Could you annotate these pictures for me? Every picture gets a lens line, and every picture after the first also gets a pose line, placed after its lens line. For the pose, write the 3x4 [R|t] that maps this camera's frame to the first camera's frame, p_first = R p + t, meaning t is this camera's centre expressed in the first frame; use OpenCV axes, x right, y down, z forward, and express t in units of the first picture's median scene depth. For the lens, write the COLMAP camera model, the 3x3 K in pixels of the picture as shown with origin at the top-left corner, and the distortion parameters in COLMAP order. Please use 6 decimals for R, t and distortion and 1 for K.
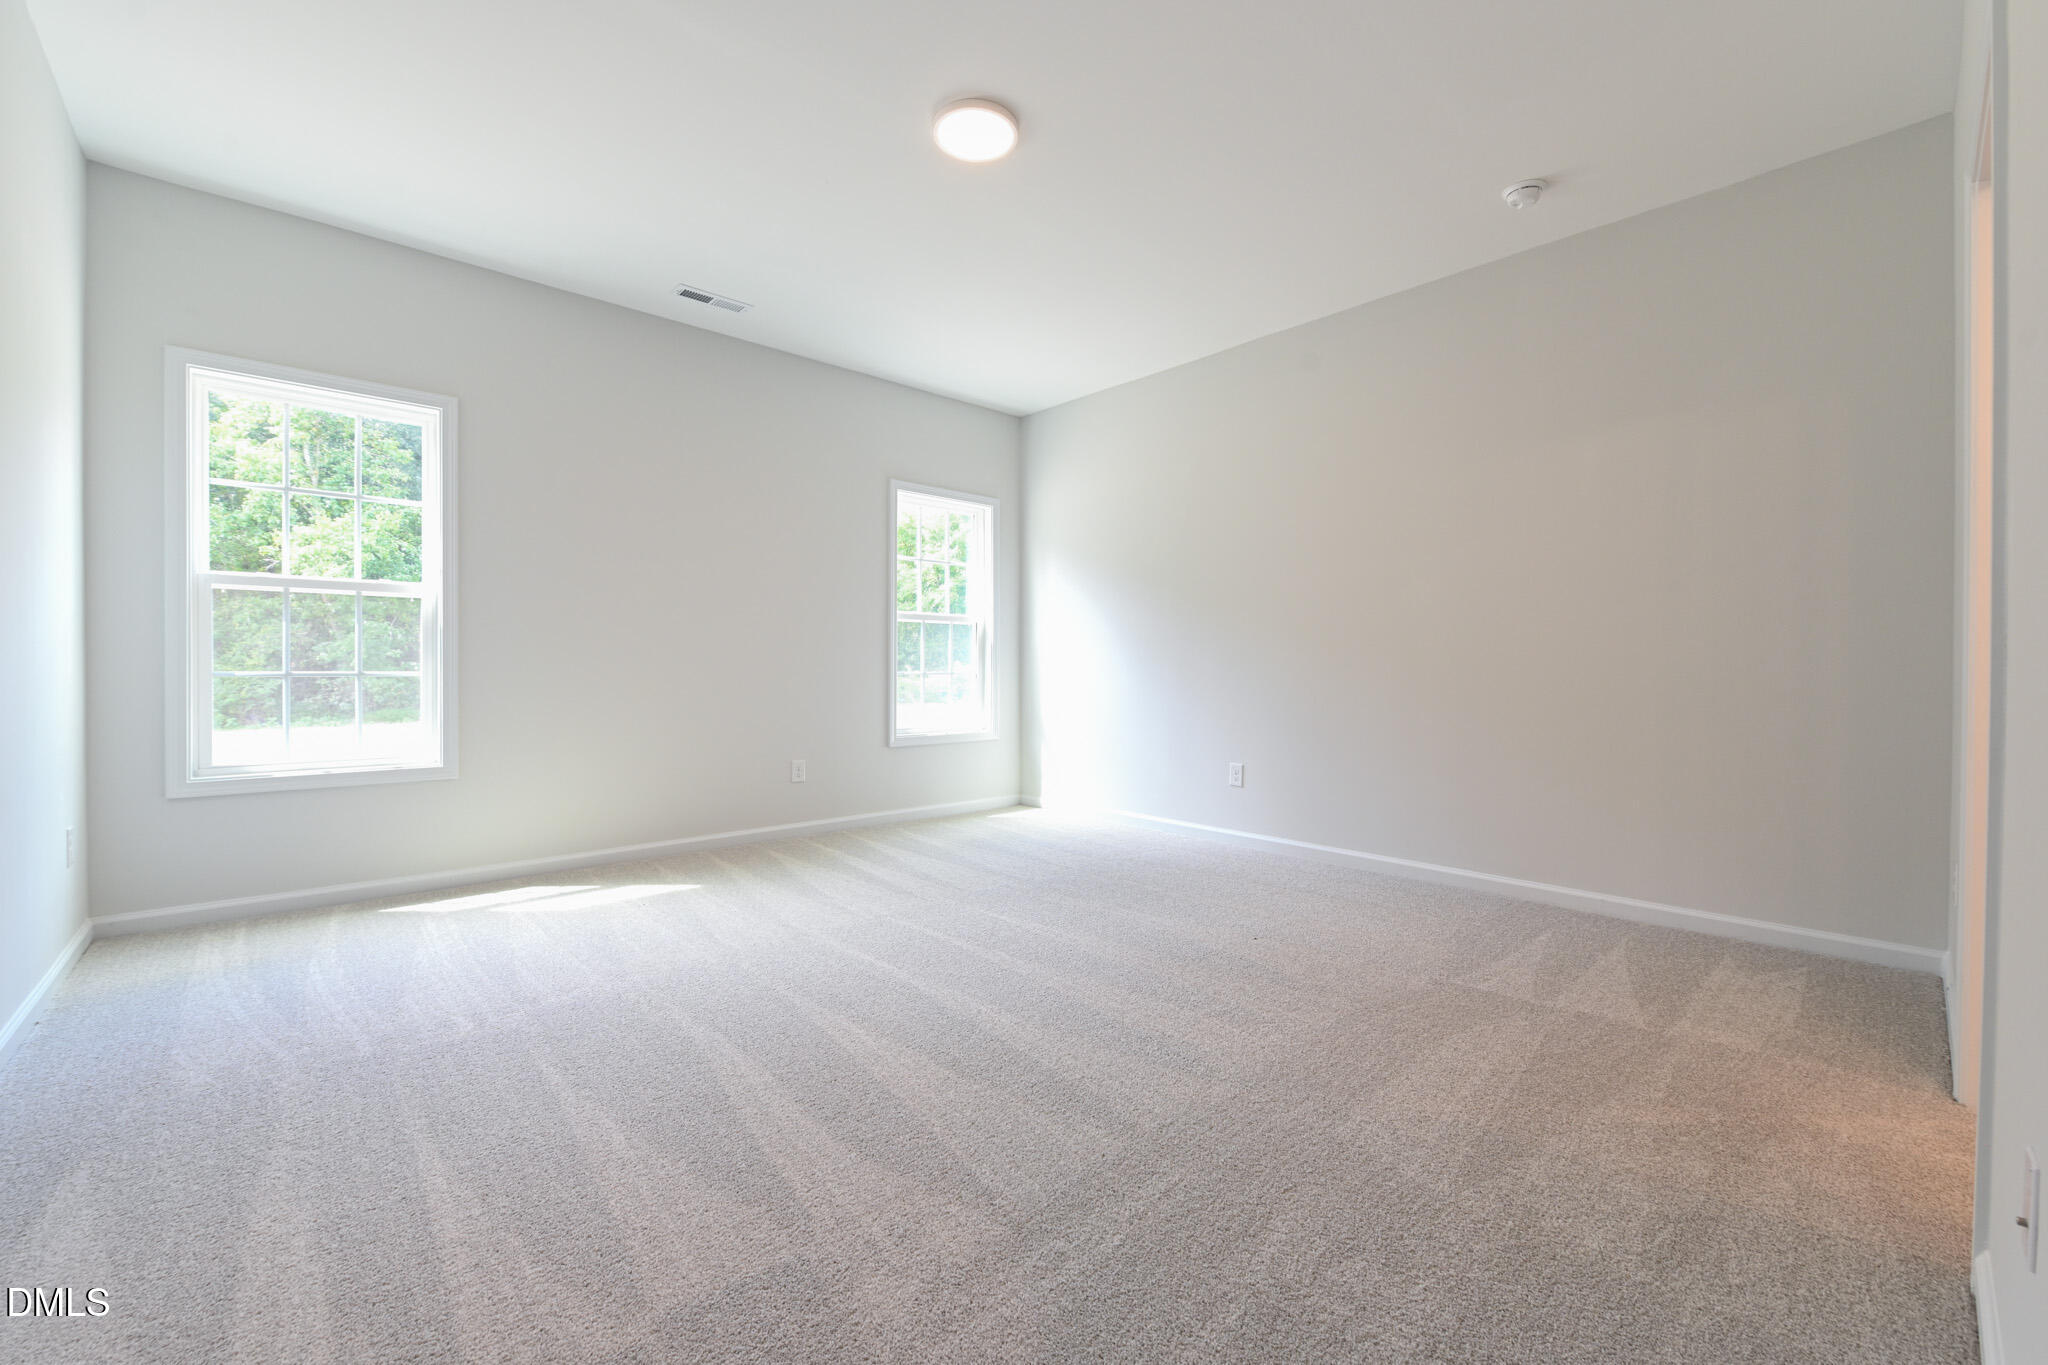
lens RADIAL K [[825.3, 0, 1032.5], [0, 825.3, 669.3], [0, 0, 1]] dist [-0.001002, -0.000235]
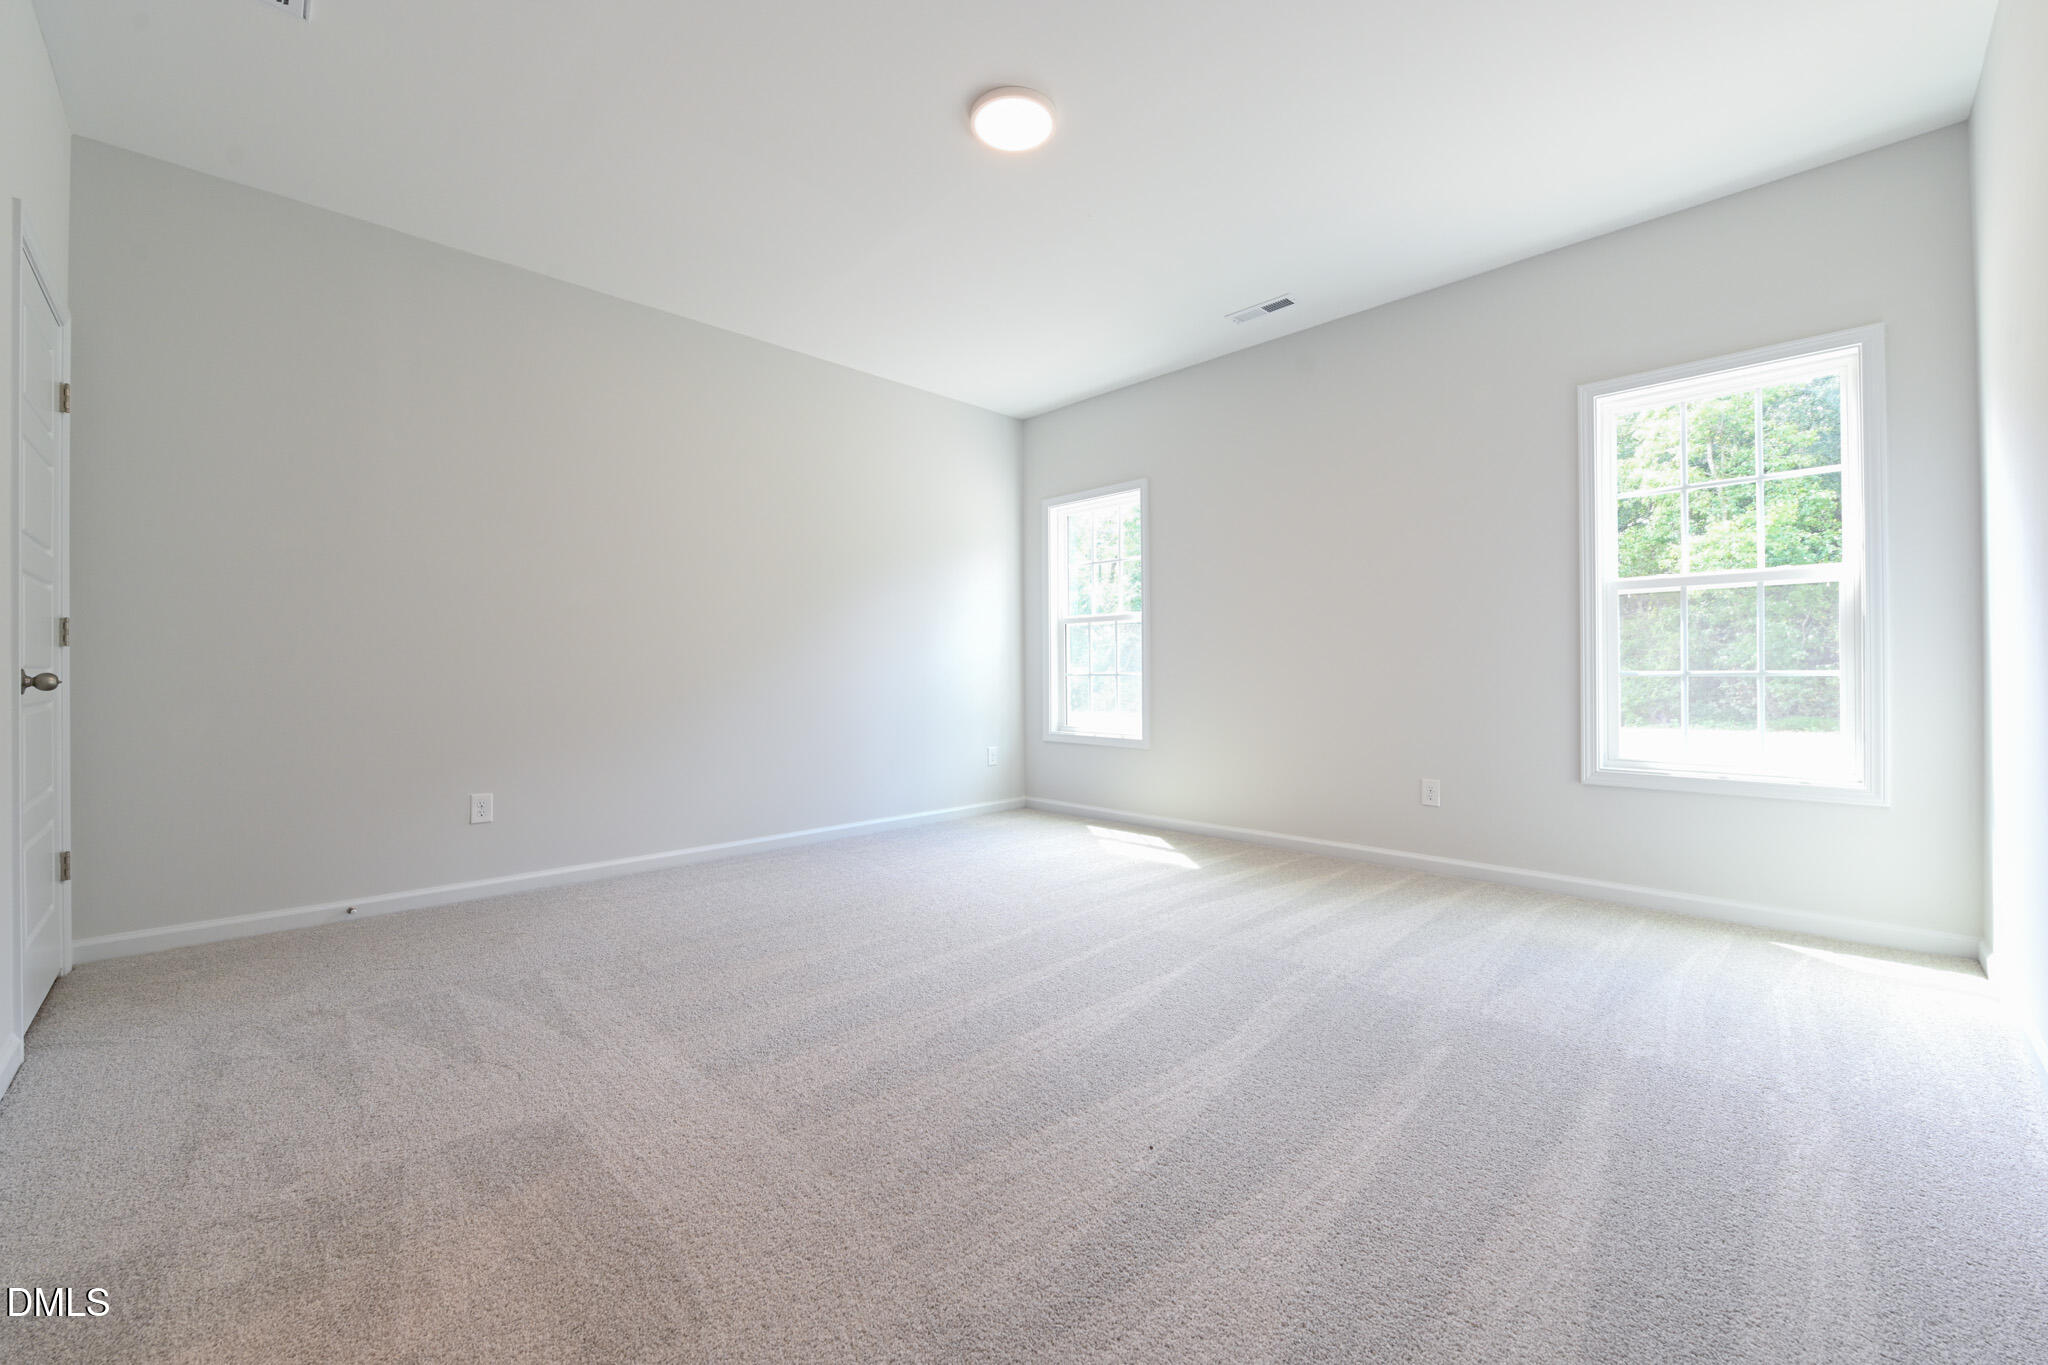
lens RADIAL K [[825.3, 0, 1032.5], [0, 825.3, 669.3], [0, 0, 1]] dist [-0.001002, -0.000235]
pose [[0.040726, -0.008462, -0.999135, 0.114186], [0.002445, 0.999962, -0.008370, 0.001354], [0.999167, -0.002102, 0.040745, 0.124033]]
